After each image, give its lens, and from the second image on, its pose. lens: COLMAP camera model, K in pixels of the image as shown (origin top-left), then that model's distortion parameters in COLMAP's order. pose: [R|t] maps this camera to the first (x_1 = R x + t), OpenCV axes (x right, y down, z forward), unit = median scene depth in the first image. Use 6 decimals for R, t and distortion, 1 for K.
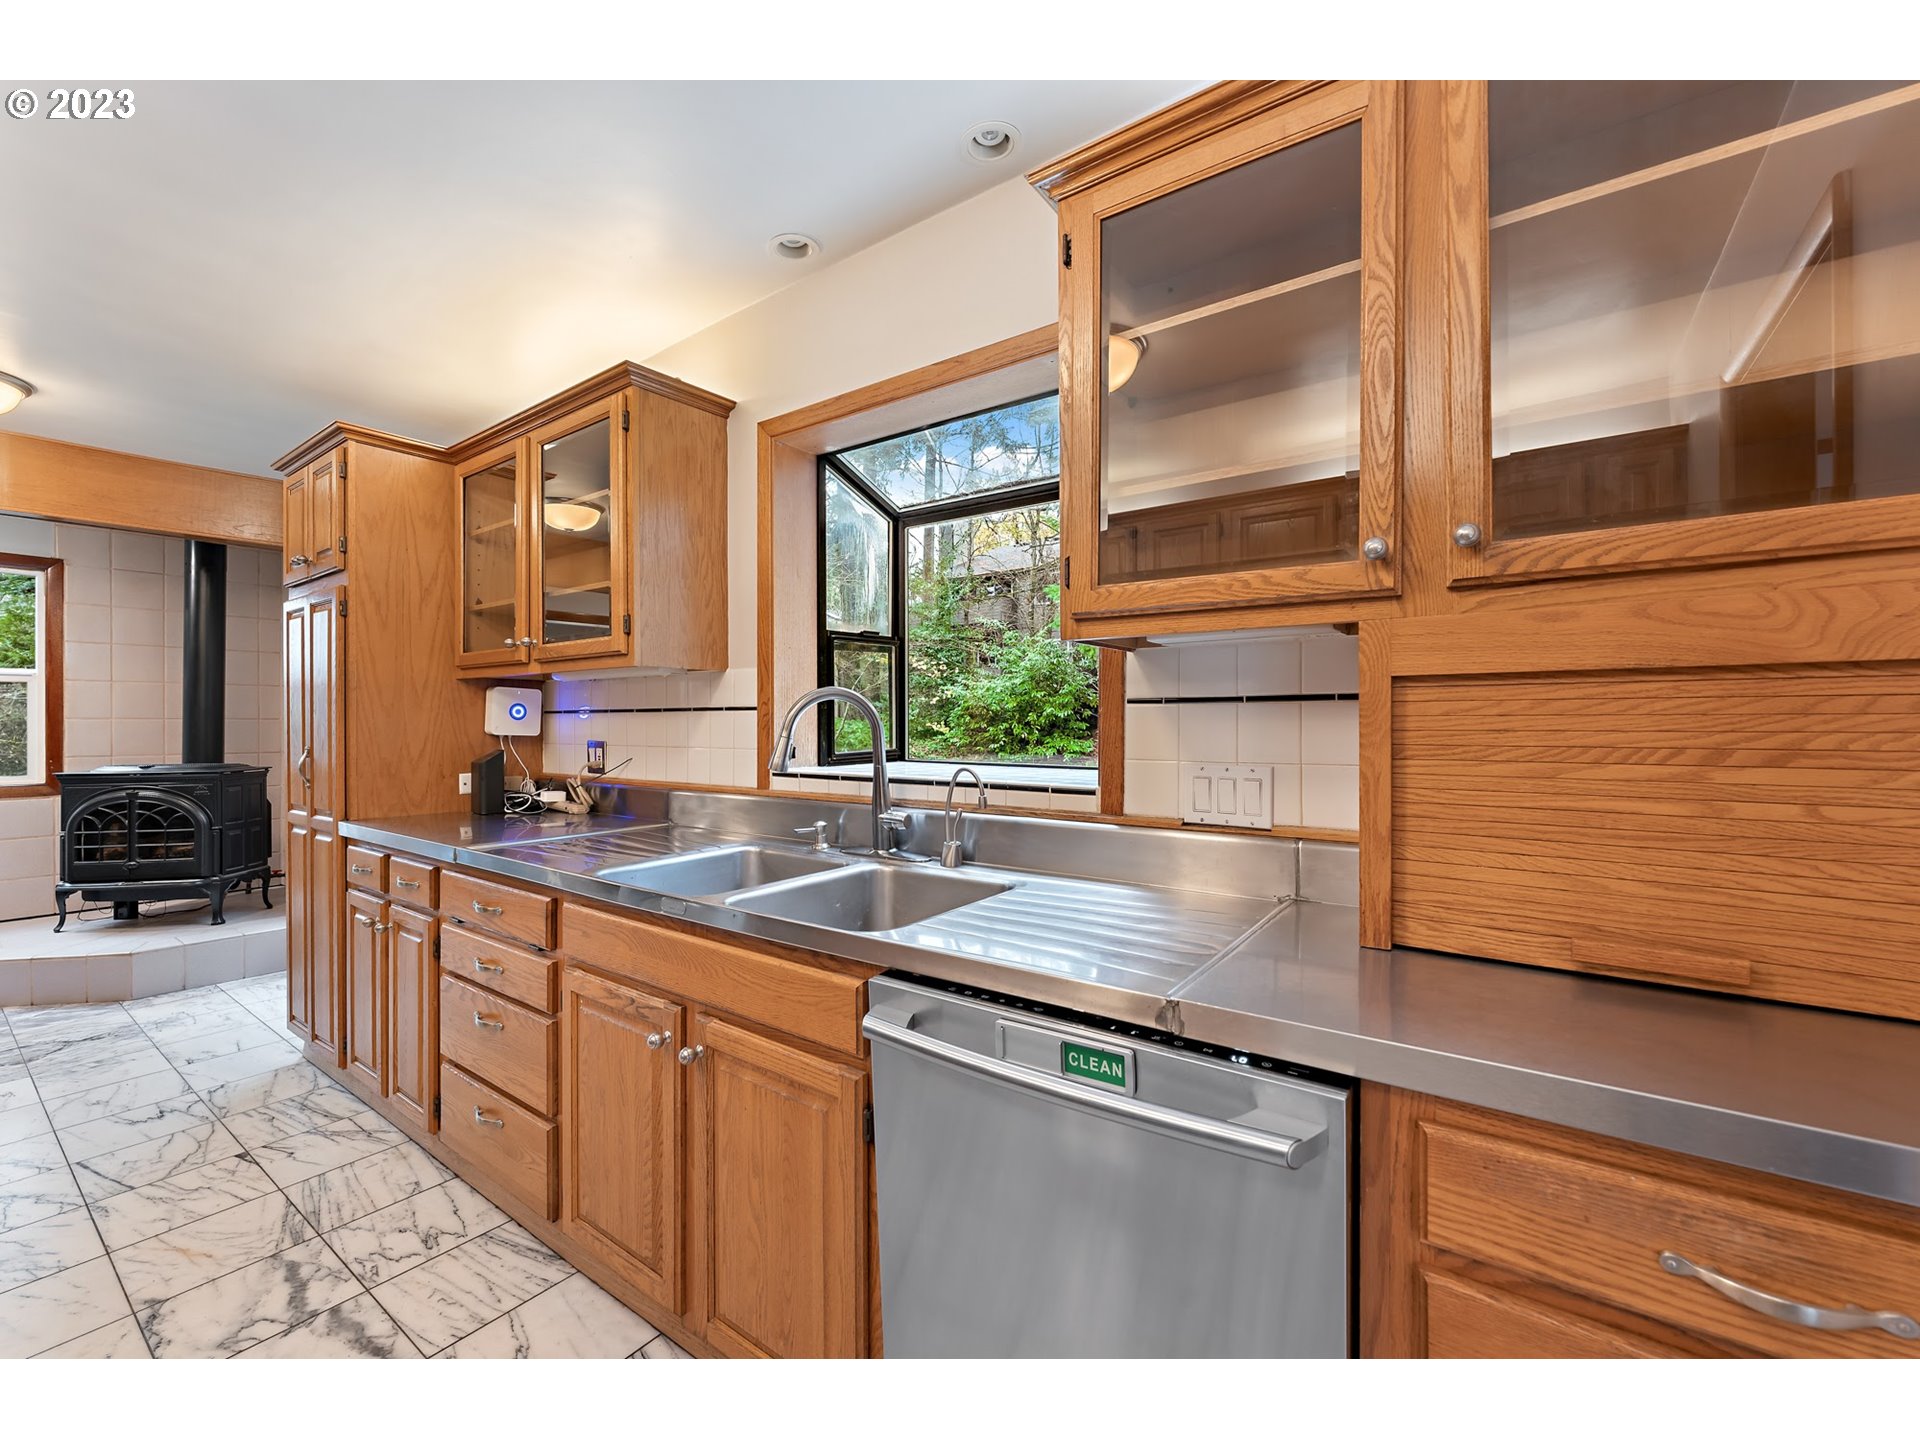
lens RADIAL K [[769.6, 0, 1016.8], [0, 769.6, 707.2], [0, 0, 1]] dist [-0.001714, -0.000228]
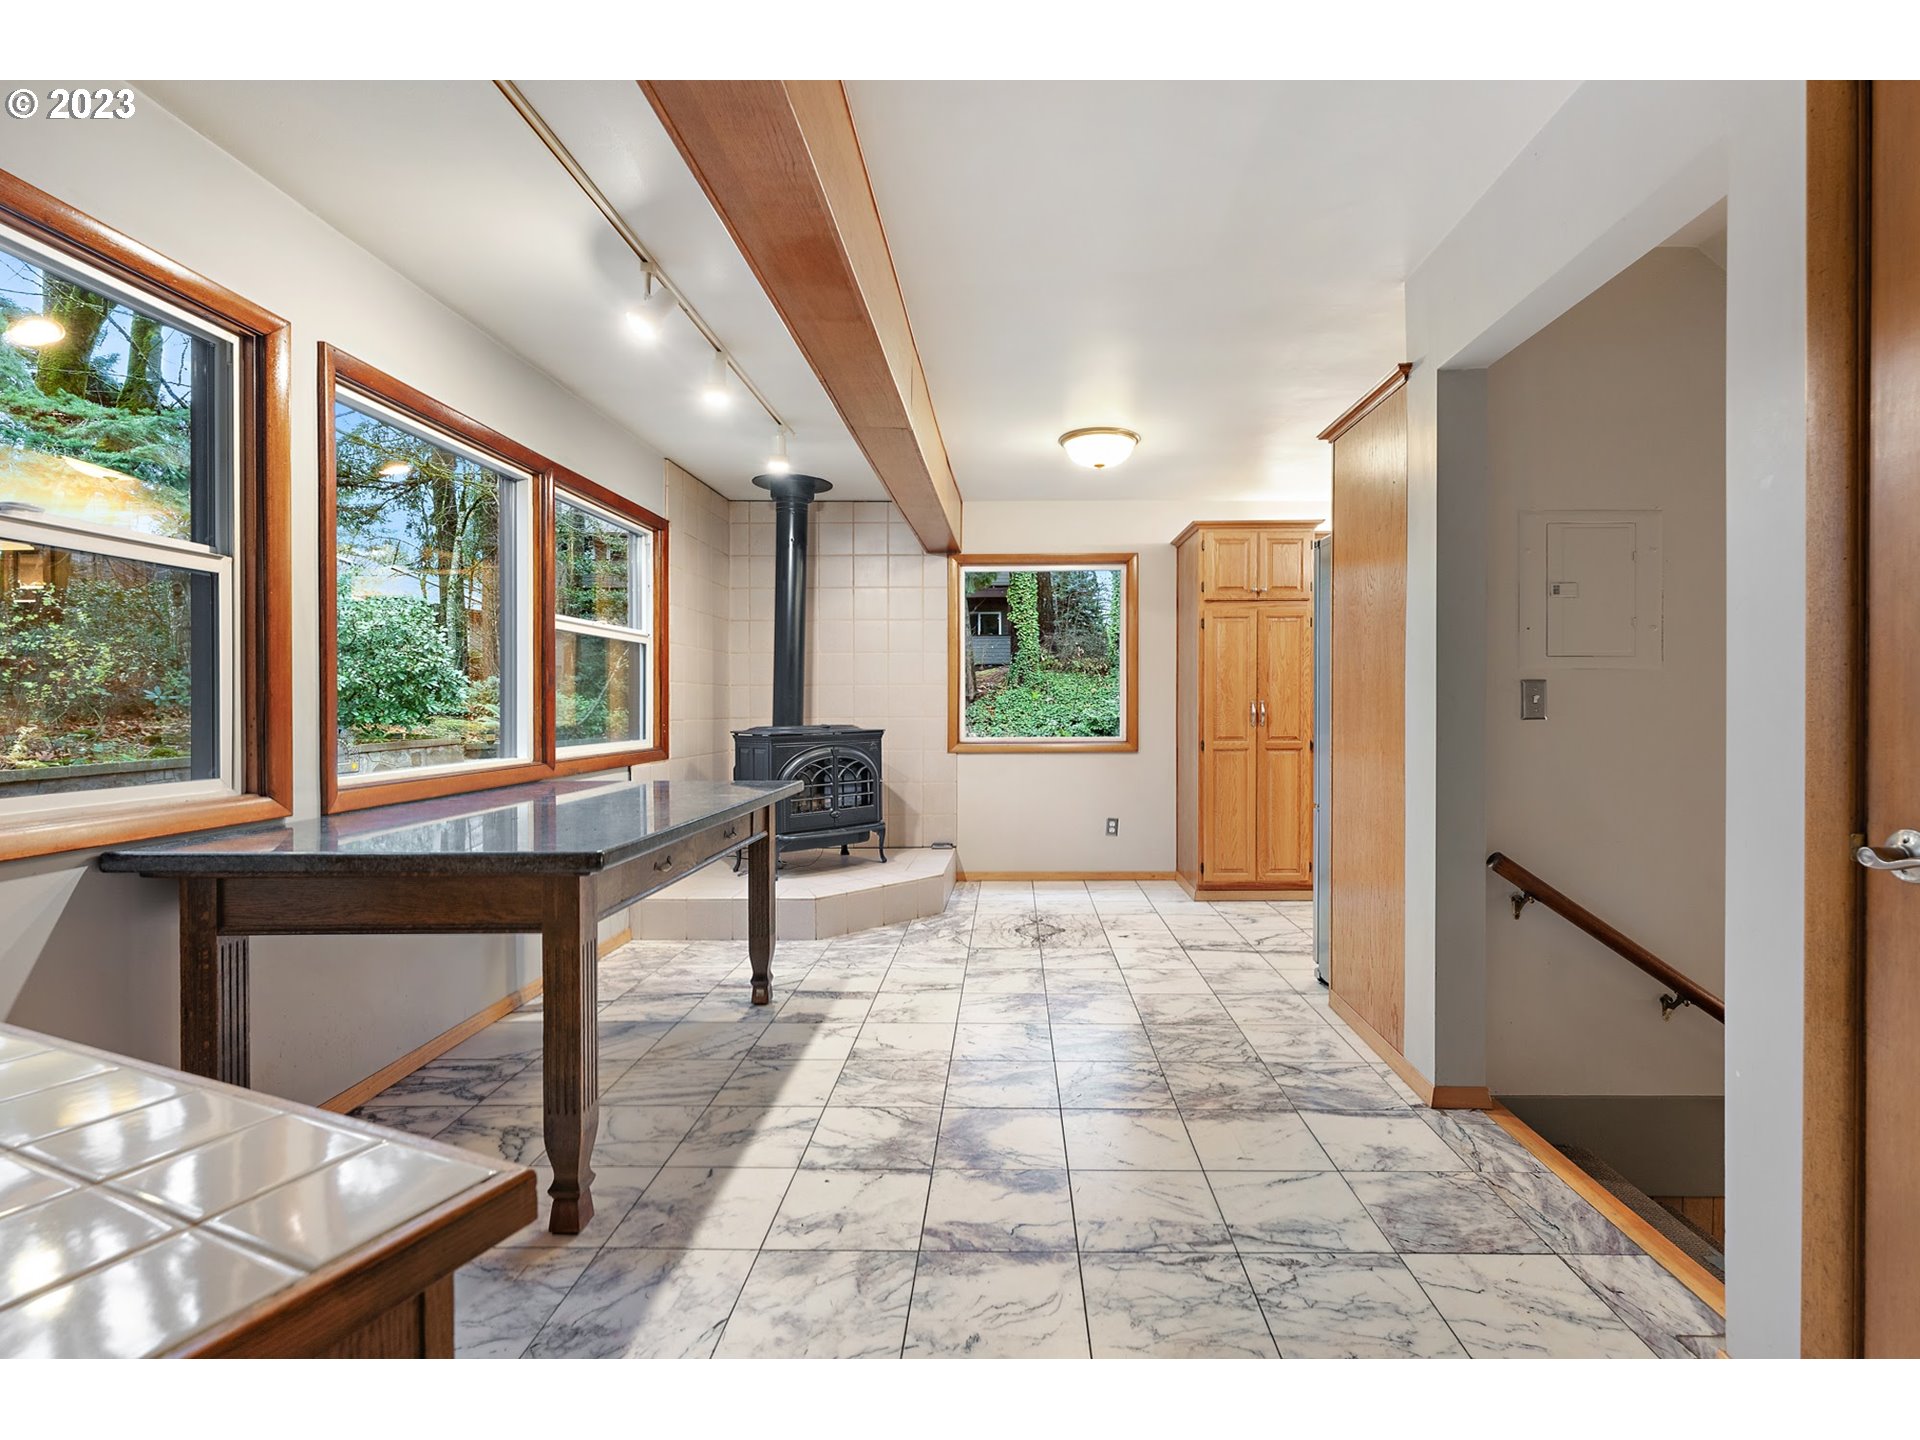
lens RADIAL K [[769.6, 0, 1016.8], [0, 769.6, 707.2], [0, 0, 1]] dist [-0.001714, -0.000228]
pose [[0.835567, 0.000750, 0.549388, -1.505258], [-0.003759, 0.999983, 0.004351, 0.044689], [-0.549375, -0.005701, 0.835556, -0.065790]]
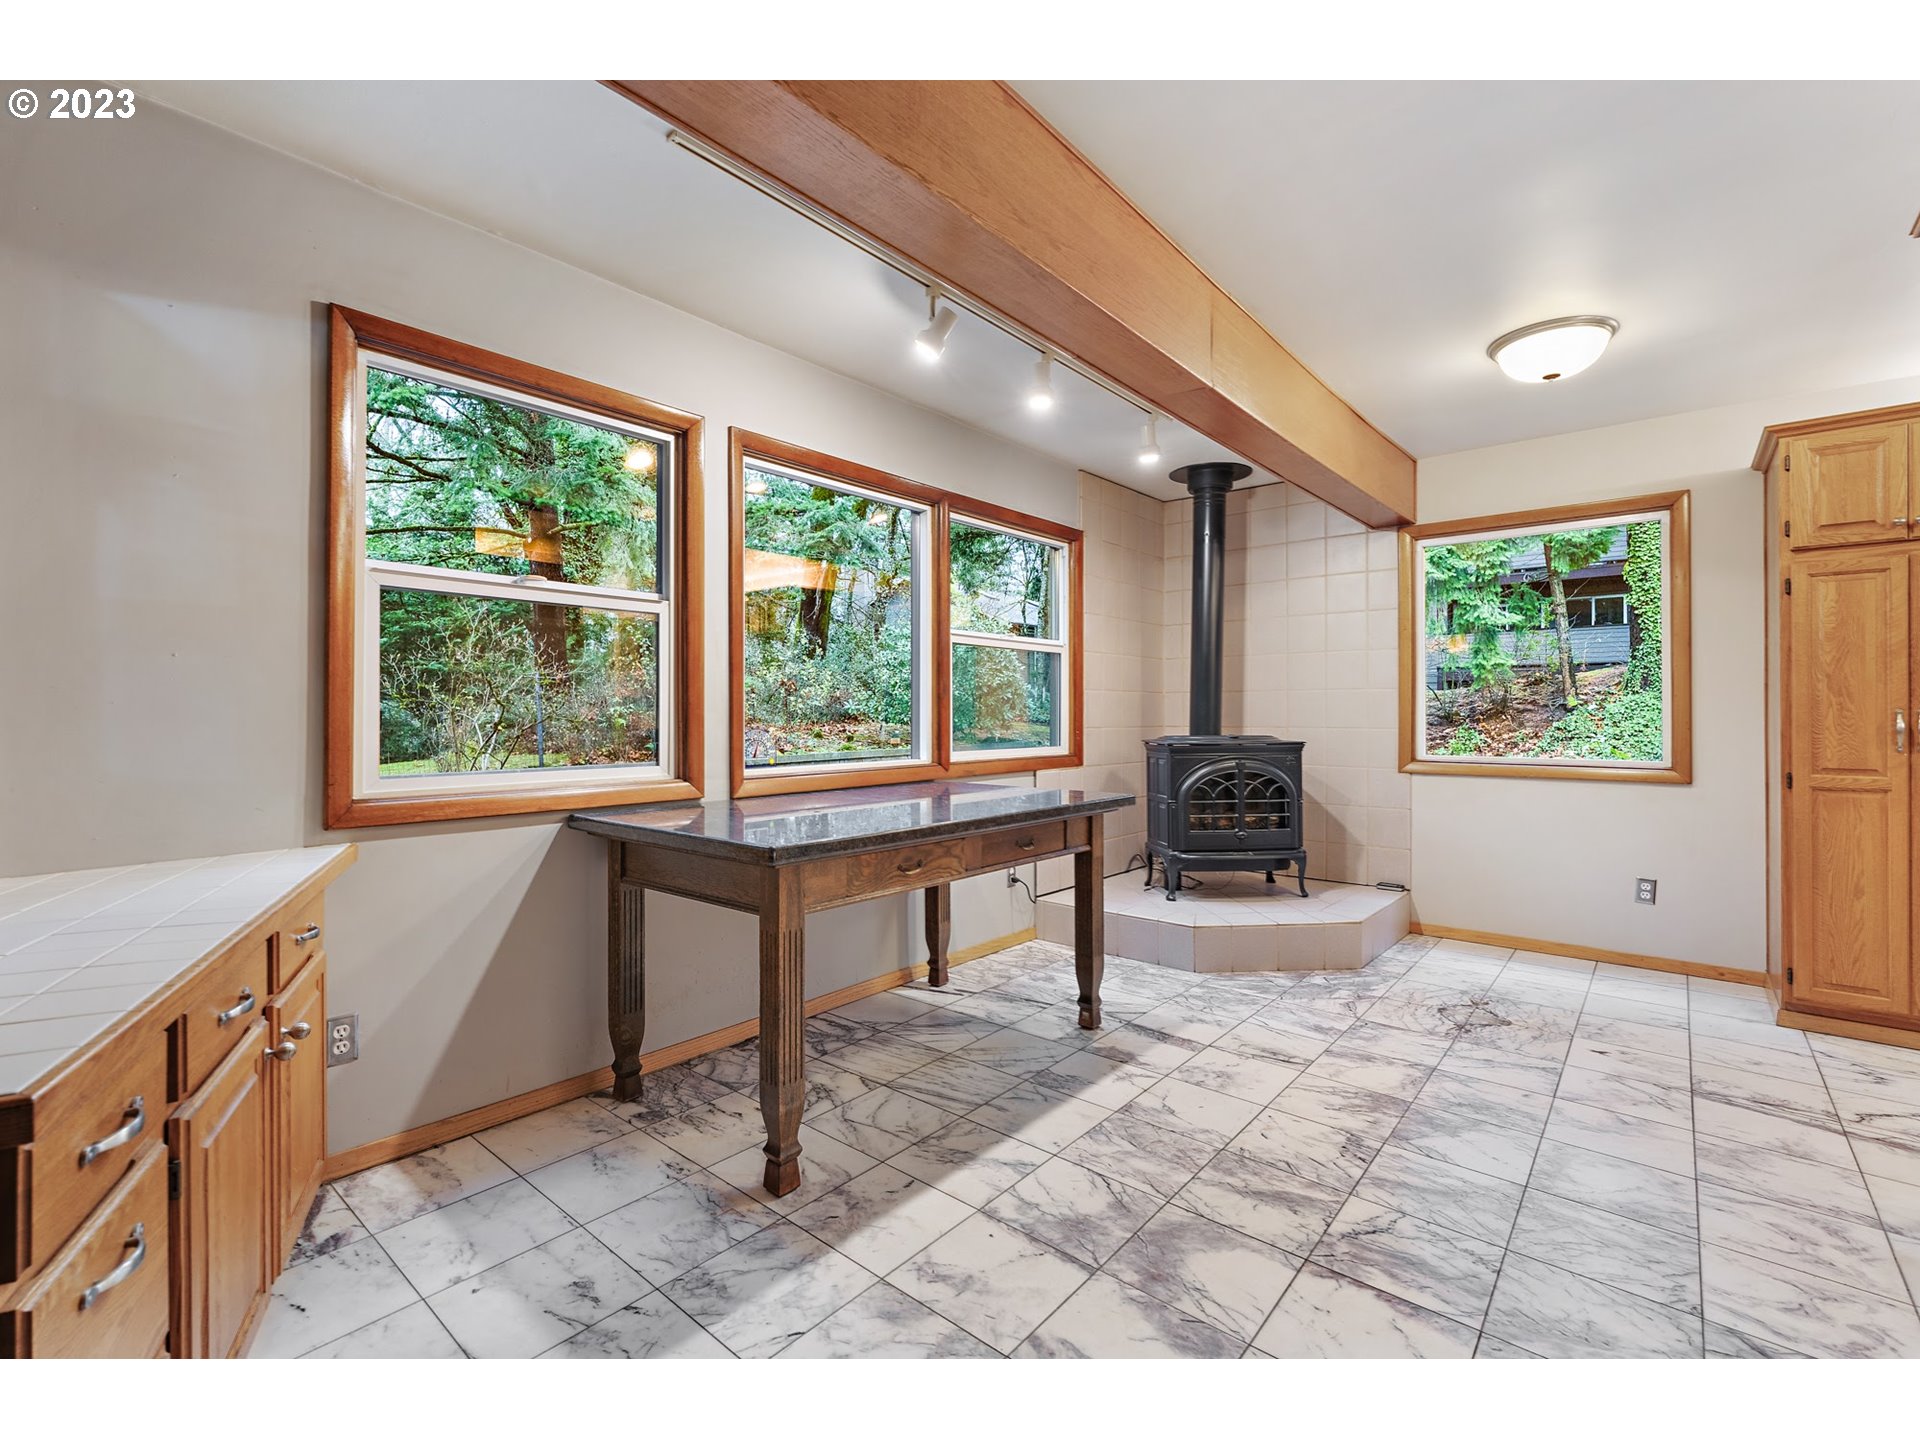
lens RADIAL K [[826.3, 0, 1064.1], [0, 826.3, 708.9], [0, 0, 1]] dist [0.000882, -0.000475]
pose [[0.998705, 0.006157, -0.050499, -1.294287], [-0.006168, 0.999981, -0.000045, 0.043122], [0.050498, 0.000356, 0.998724, -0.068803]]
